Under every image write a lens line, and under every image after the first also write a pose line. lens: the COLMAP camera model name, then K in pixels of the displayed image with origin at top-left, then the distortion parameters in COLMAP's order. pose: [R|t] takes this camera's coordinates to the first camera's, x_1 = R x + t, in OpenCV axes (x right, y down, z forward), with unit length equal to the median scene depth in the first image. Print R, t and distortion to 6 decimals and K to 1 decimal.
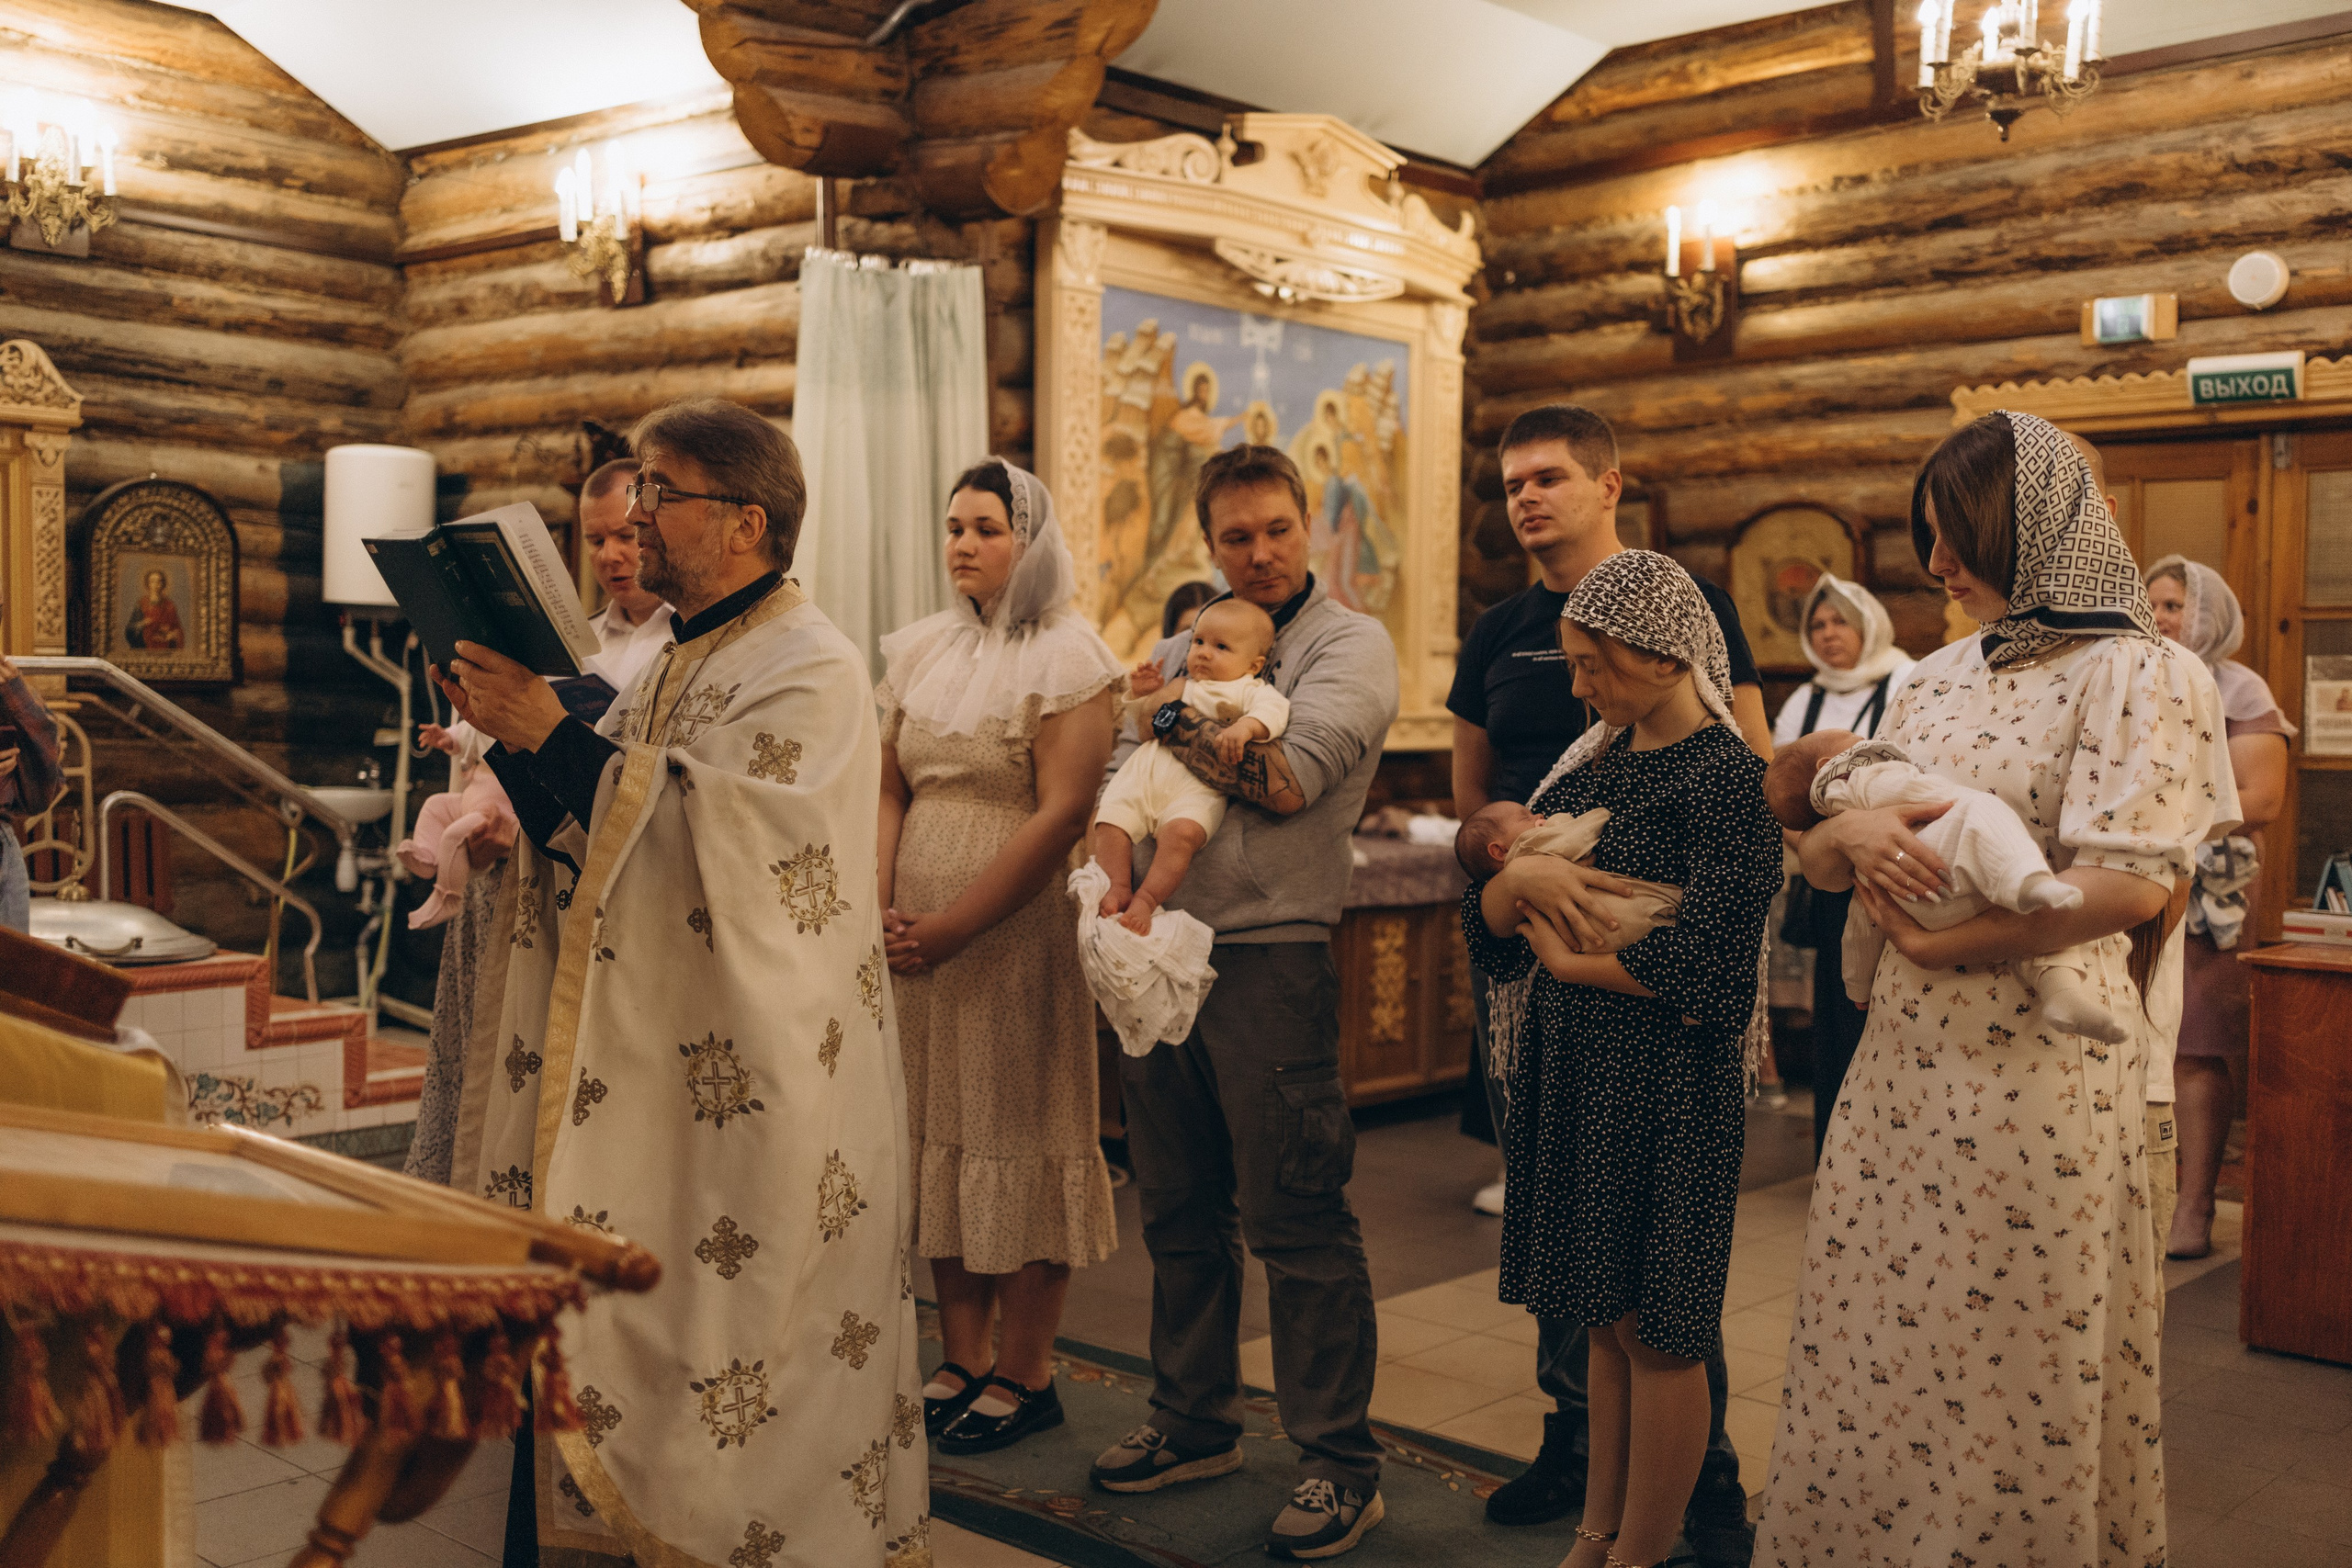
lens RADIAL K [[2346.6, 0, 1144.0], [0, 2346.6, 812.3], [0, 0, 1]] dist [0.003368, -0.002805]
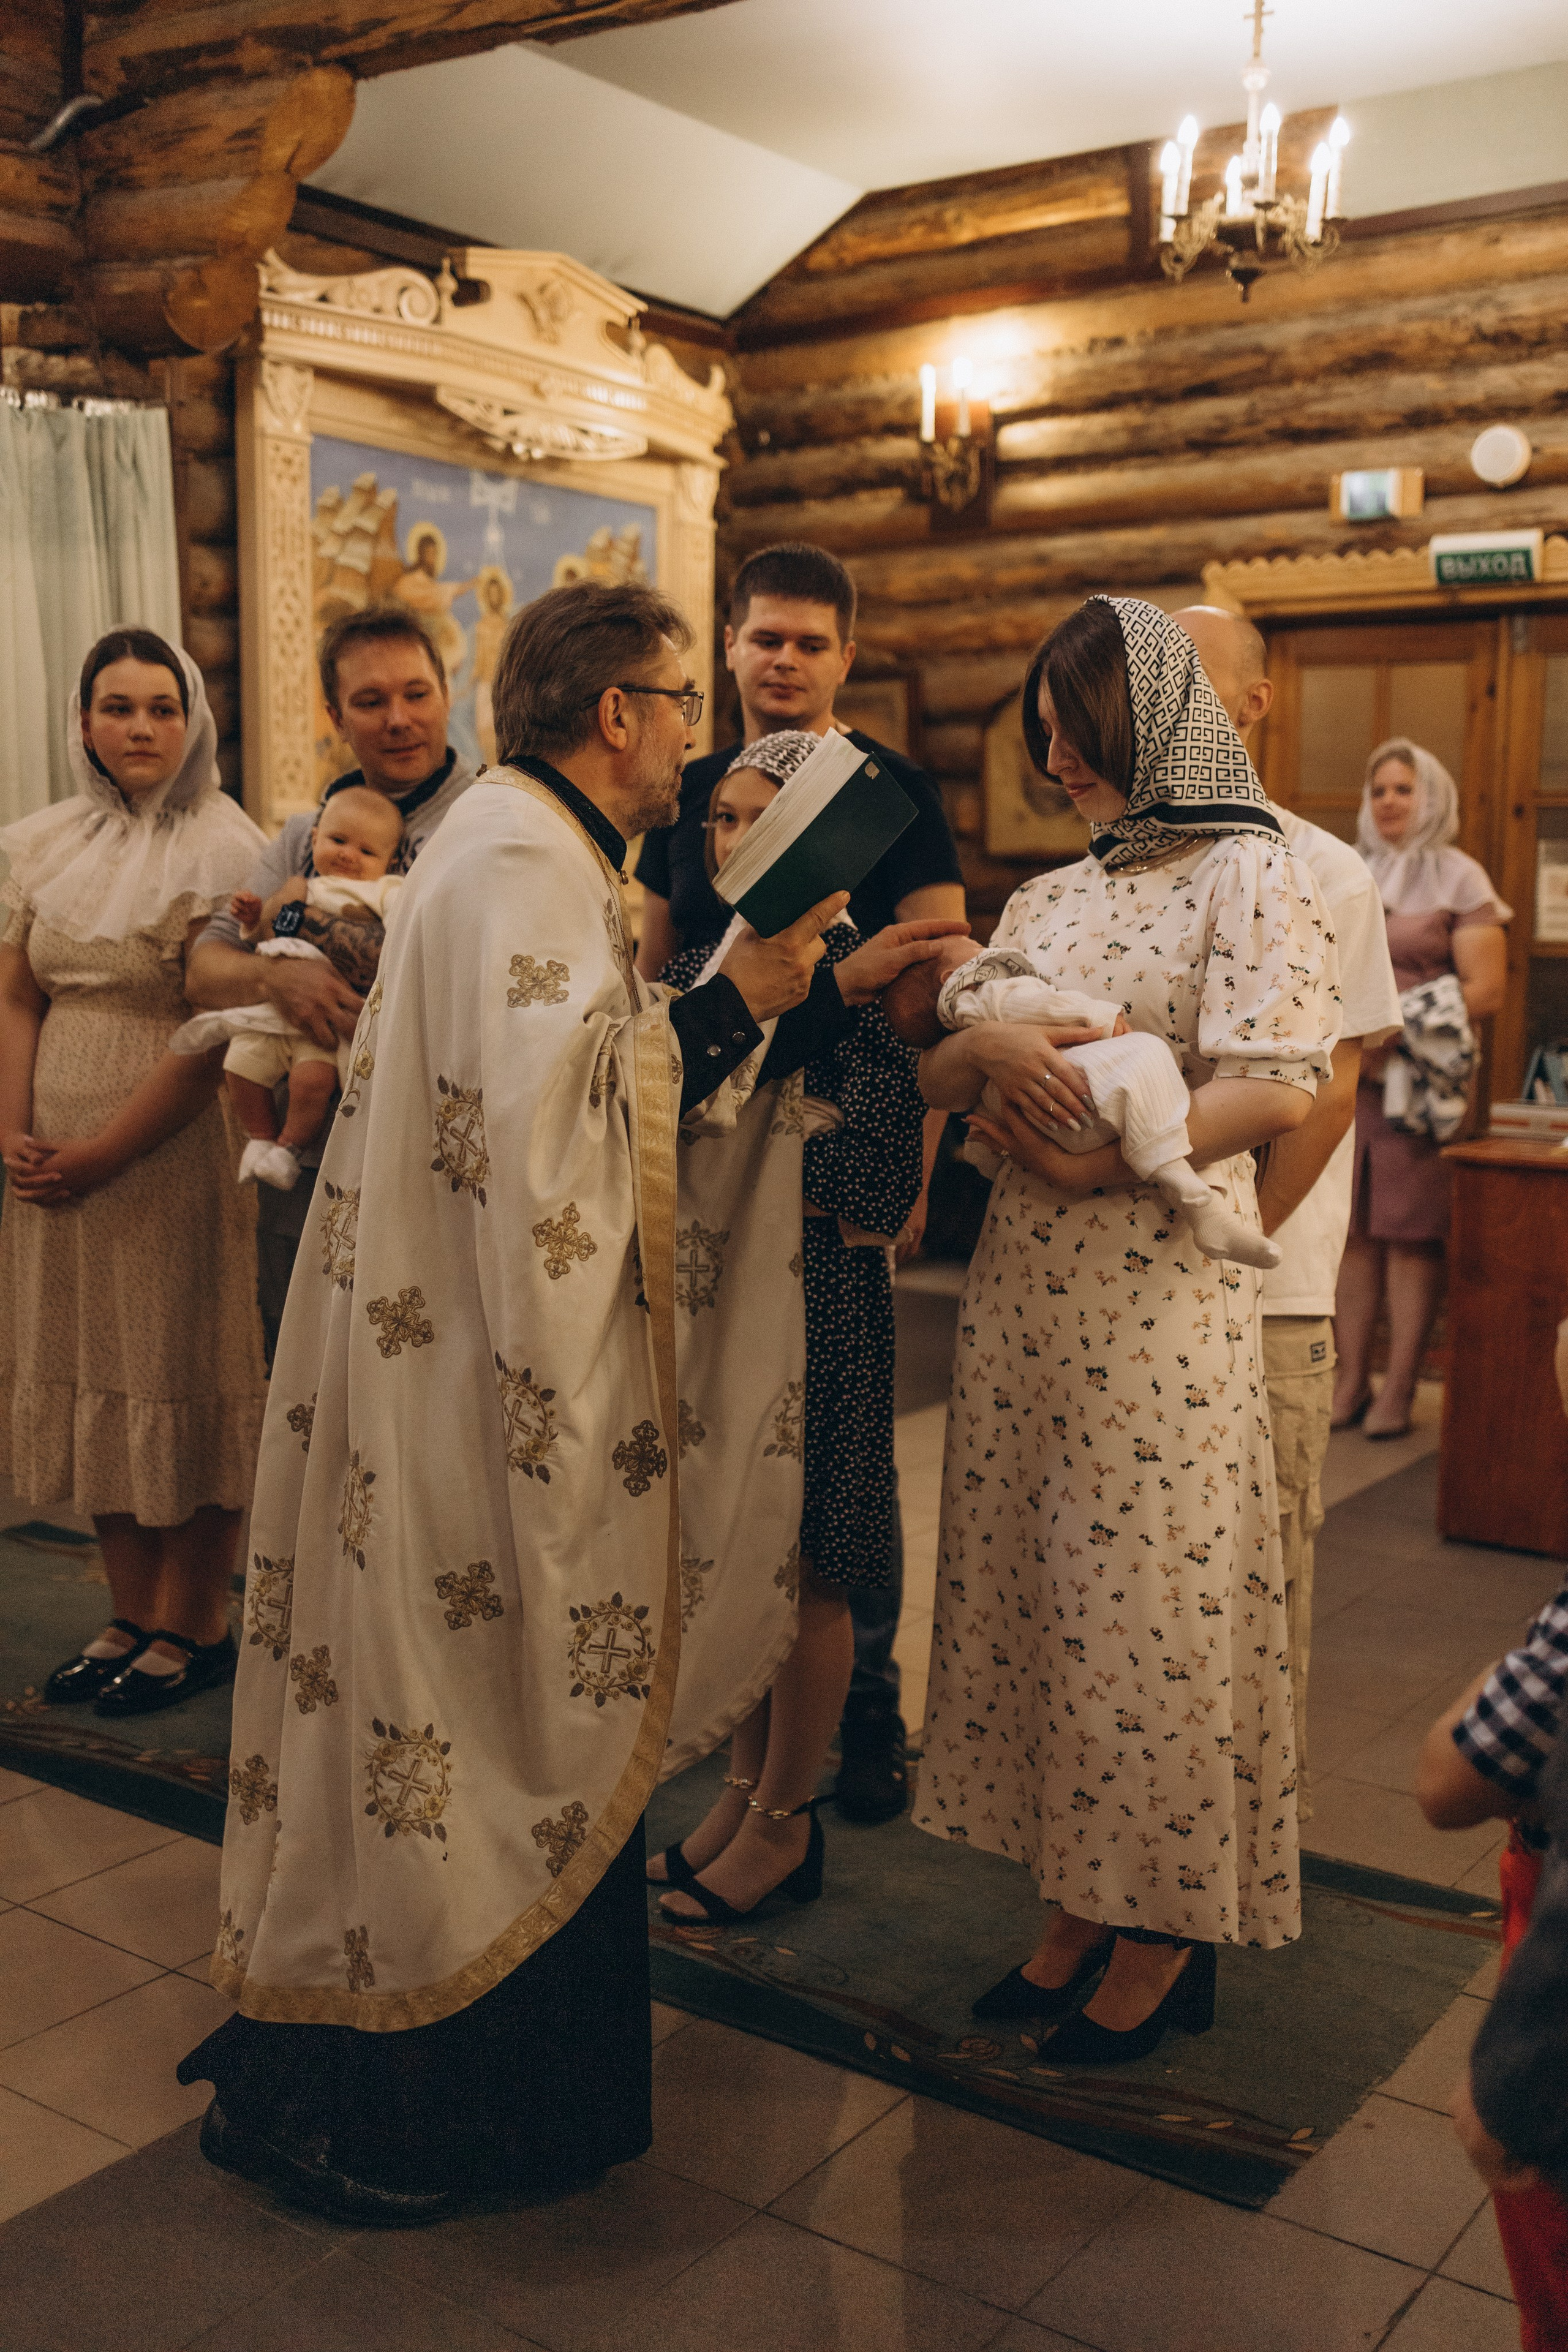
lens RADIAL K [[2368.6, 0, 784.0], [0, 2368.6, 1176.0], [0, 0, 1]] dist [0.044416, -0.037511]
pose [[0.991049, -0.016887, 0.132424, 0.037250], [0.006687, 0.997001, 0.077096, -0.004632], [-0.133329, -0.075520, 0.988190, 0.027534]]
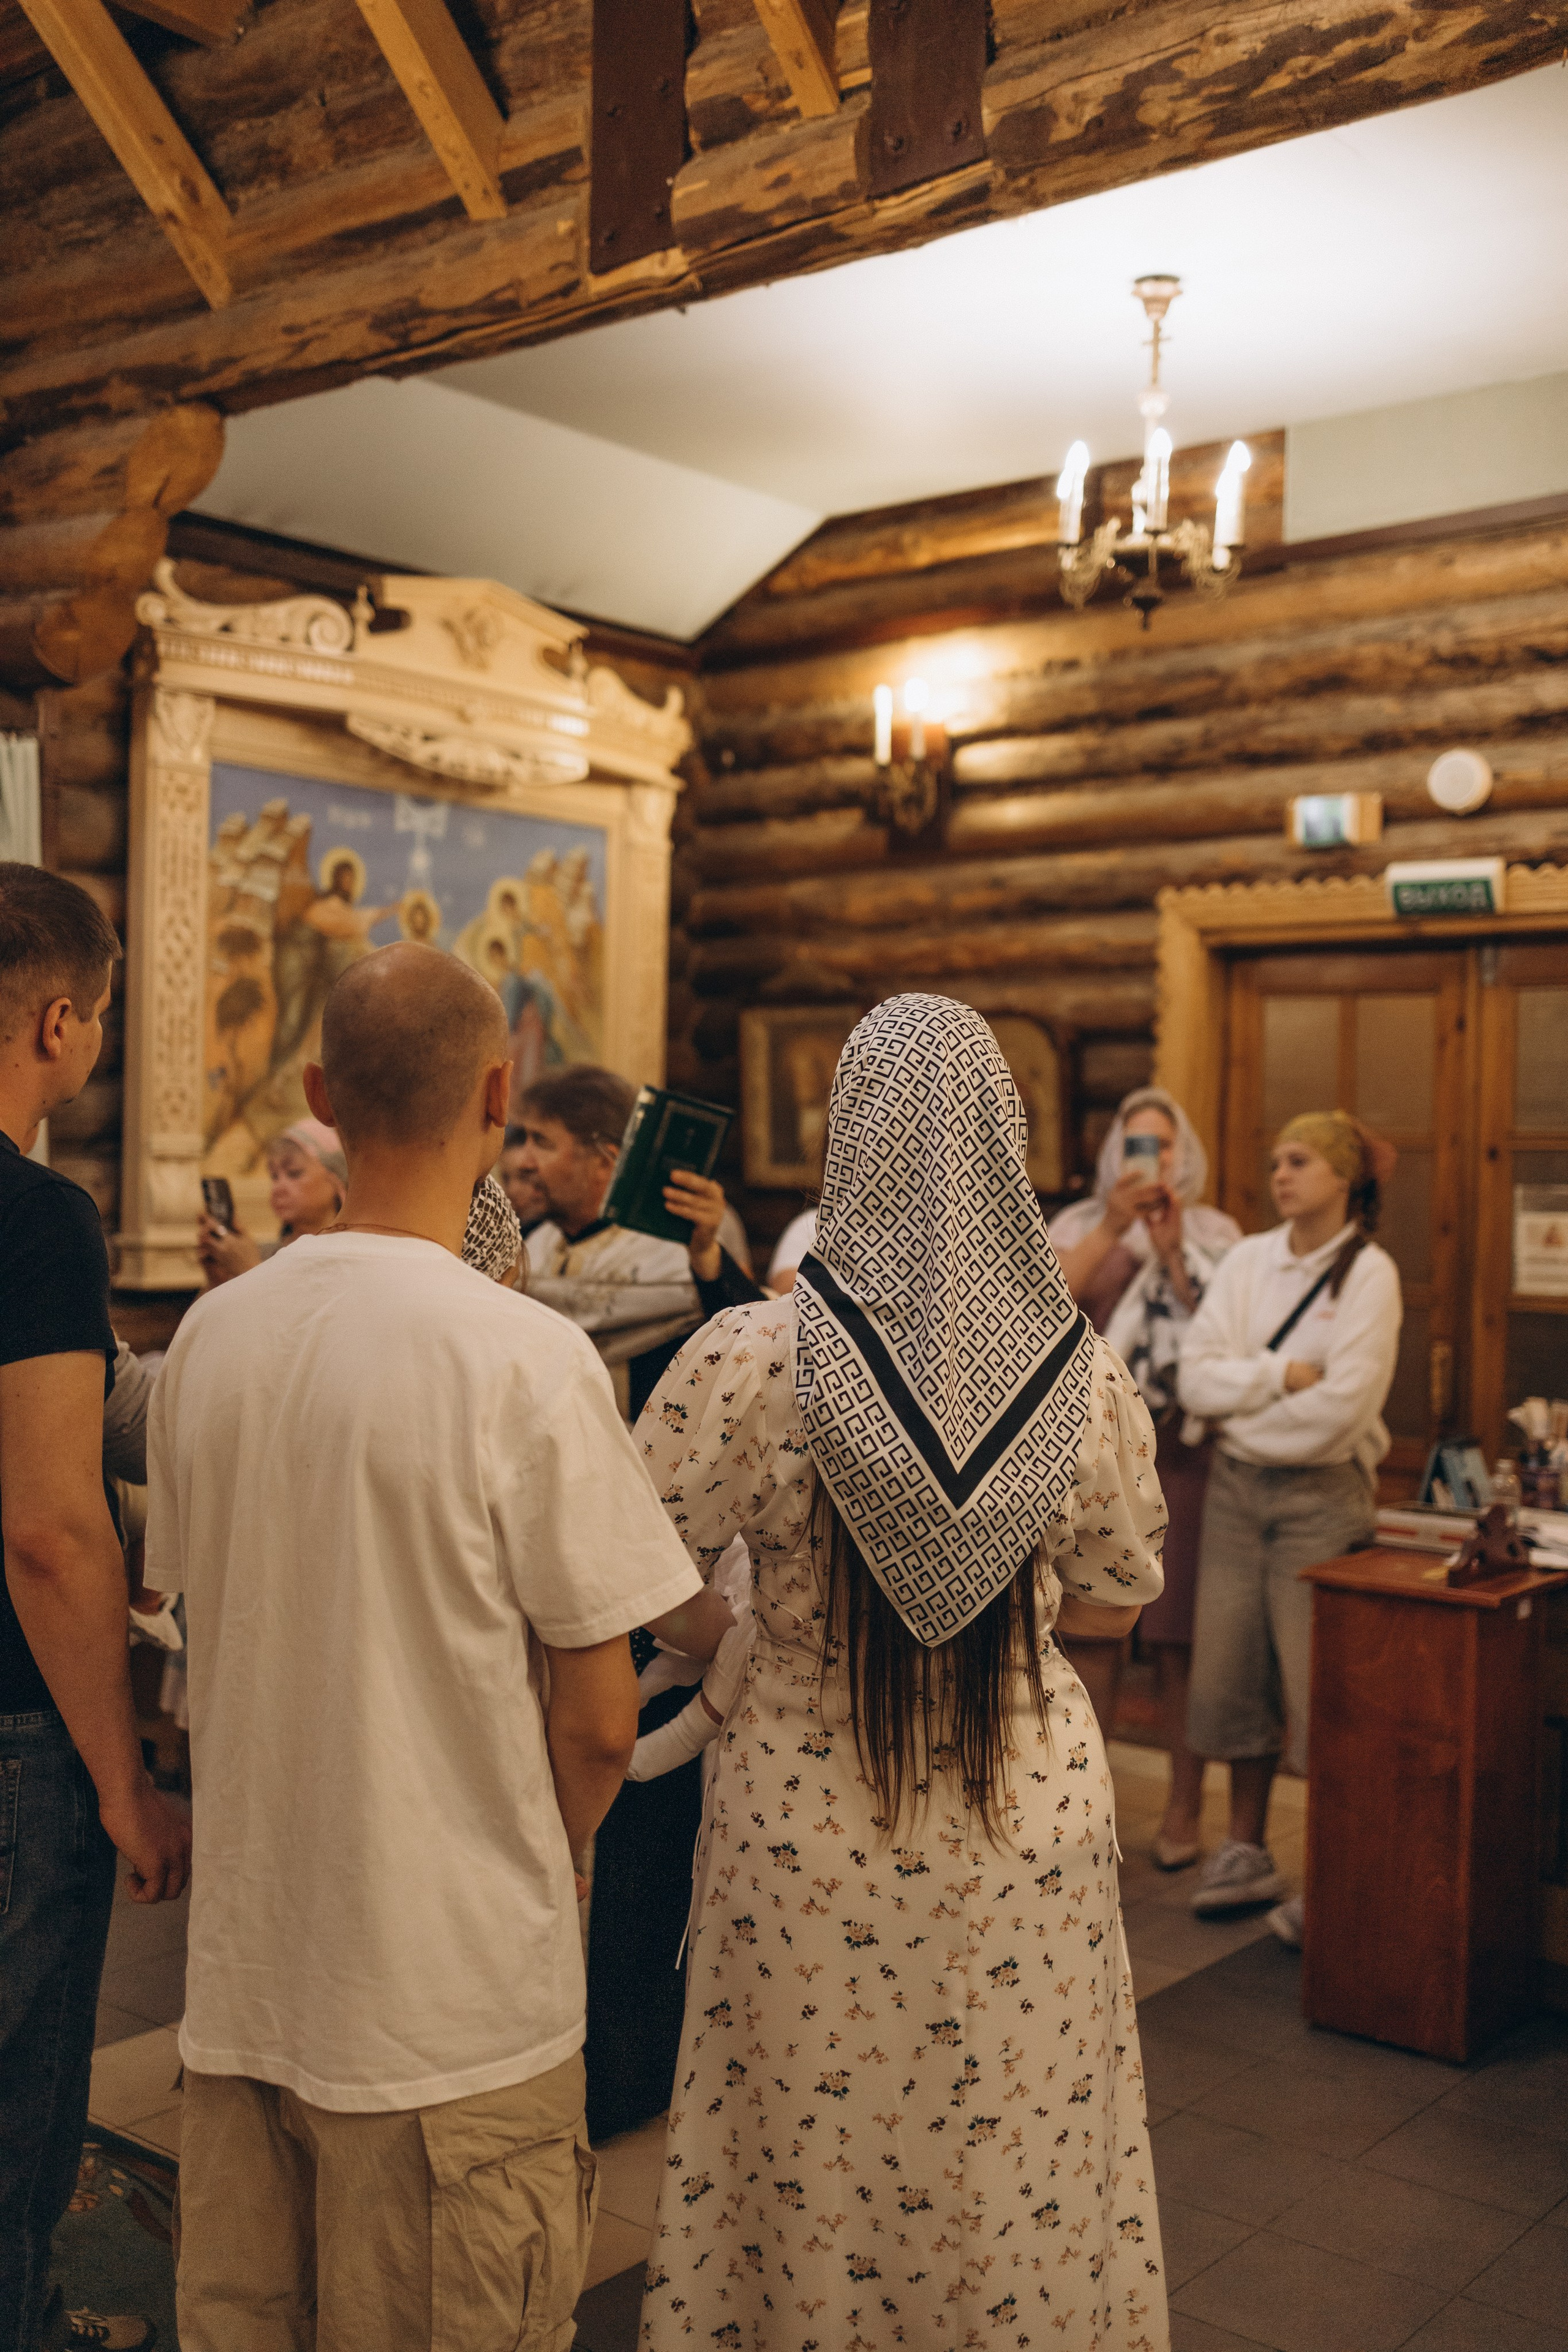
lens RADIAL K [[2368.6, 0, 784.0], [0, 2368.6, 1176.0], [0, 0, 1]] dist [0.044416, -0.037511]
pose [[0.997794, 0.007928, 0.065912, 0.141089], [-0.005315, 0.999197, -0.039711, -0.031154], [-0.066174, 0.039273, 0.997035, 0.083889]]
